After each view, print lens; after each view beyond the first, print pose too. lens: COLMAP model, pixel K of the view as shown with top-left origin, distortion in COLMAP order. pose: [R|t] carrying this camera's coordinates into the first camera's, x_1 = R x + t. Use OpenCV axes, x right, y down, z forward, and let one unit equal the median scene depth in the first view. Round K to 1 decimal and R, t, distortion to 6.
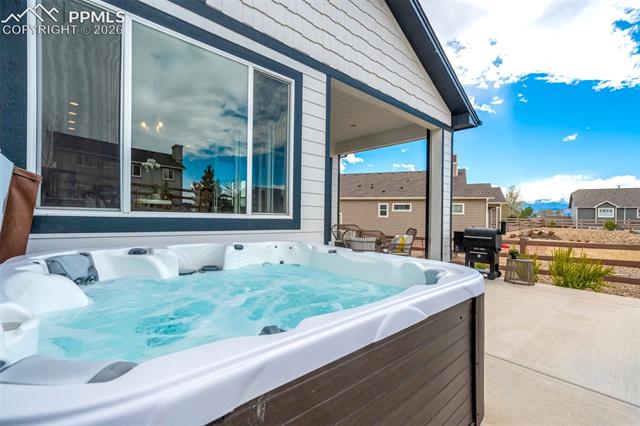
lens RADIAL K [[295.4, 0, 321.8], [0, 295.4, 216.9], [0, 0, 1]] dist [-0.021575, 0.000315]
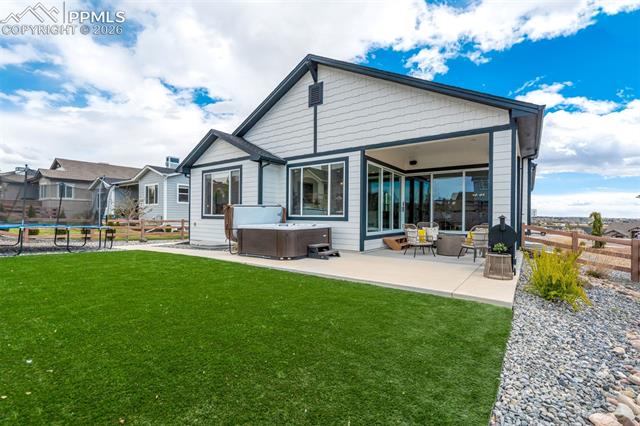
lens RADIAL K [[295.4, 0, 319.9], [0, 295.4, 215.1], [0, 0, 1]] dist [-0.021575, 0.000315]
pose [[0.199982, -0.025406, -0.979470, 2.225349], [-0.006026, 0.999613, -0.027159, 0.058533], [0.979781, 0.011334, 0.199752, 0.294603]]
